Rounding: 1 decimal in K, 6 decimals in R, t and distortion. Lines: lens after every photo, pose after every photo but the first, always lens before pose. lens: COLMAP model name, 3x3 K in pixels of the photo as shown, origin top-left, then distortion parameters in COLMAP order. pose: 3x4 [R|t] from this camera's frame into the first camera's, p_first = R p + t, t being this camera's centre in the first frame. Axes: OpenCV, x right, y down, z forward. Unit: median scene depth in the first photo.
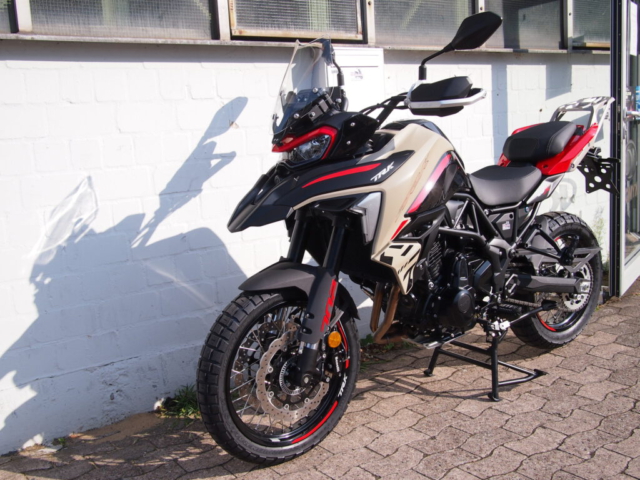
lens RADIAL K [[716.3, 0, 329.3], [0, 716.3, 237.0], [0, 0, 1]] dist [-0.007175, 0.000000]
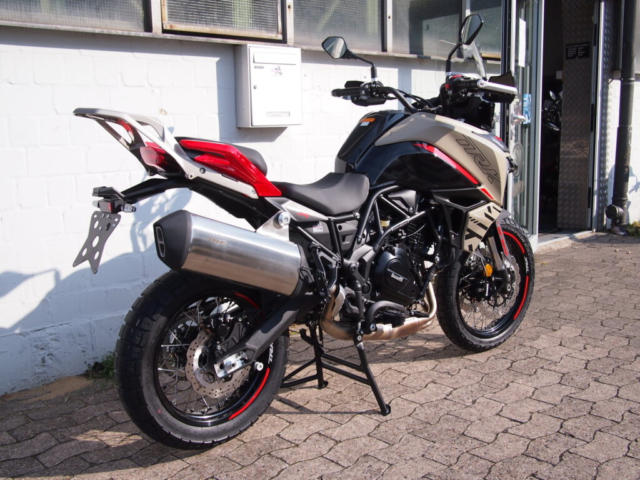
lens RADIAL K [[716.3, 0, 332.1], [0, 716.3, 235.5], [0, 0, 1]] dist [-0.007175, 0.000000]
pose [[0.991442, 0.018500, 0.129233, -0.017136], [-0.018017, 0.999826, -0.004912, 0.034452], [-0.129301, 0.002541, 0.991602, -0.116776]]
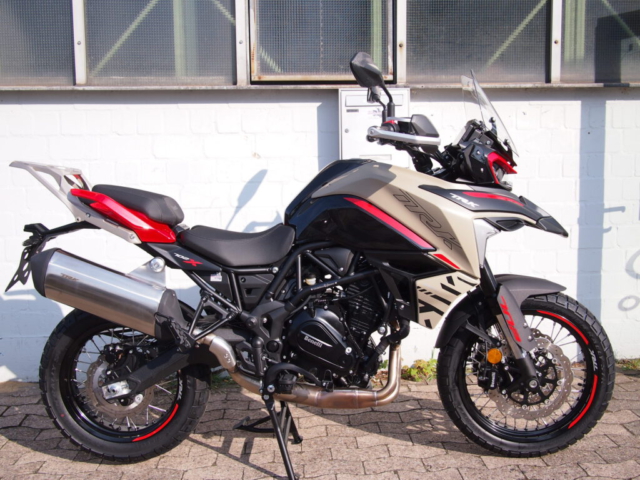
lens RADIAL K [[716.3, 0, 325.4], [0, 716.3, 239.7], [0, 0, 1]] dist [-0.007175, 0.000000]
pose [[0.831421, 0.108588, -0.544929, 0.676319], [-0.118856, 0.992775, 0.016486, -0.056729], [0.542782, 0.051061, 0.838320, 0.087571]]
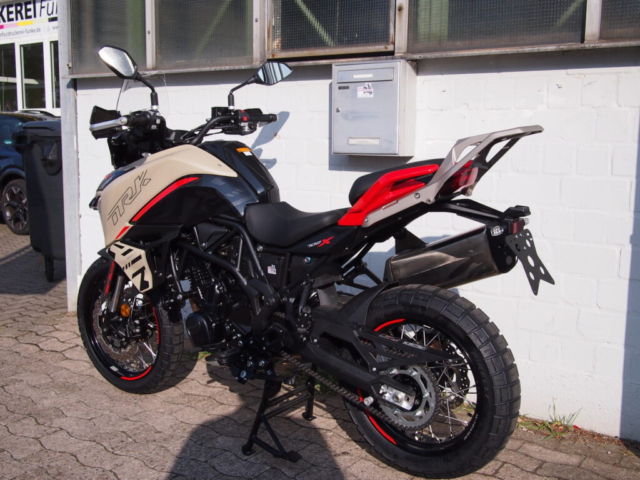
lens RADIAL K [[716.3, 0, 321.8], [0, 716.3, 238.4], [0, 0, 1]] dist [-0.007175, 0.000000]
pose [[0.293309, 0.195124, -0.935893, 1.091130], [-0.174010, 0.973493, 0.148428, -0.195710], [0.940048, 0.119319, 0.319488, 0.785357]]
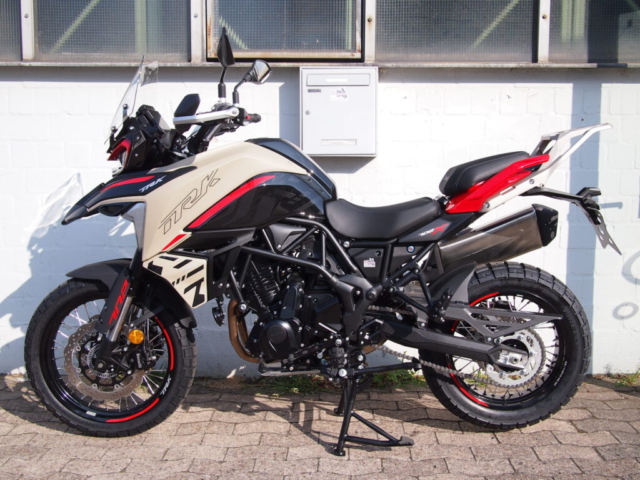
lens RADIAL K [[716.3, 0, 325.3], [0, 716.3, 238.5], [0, 0, 1]] dist [-0.007175, 0.000000]
pose [[0.784976, 0.125072, -0.606770, 0.749312], [-0.142499, 0.989600, 0.019633, -0.056043], [0.602915, 0.071053, 0.794635, 0.264684]]
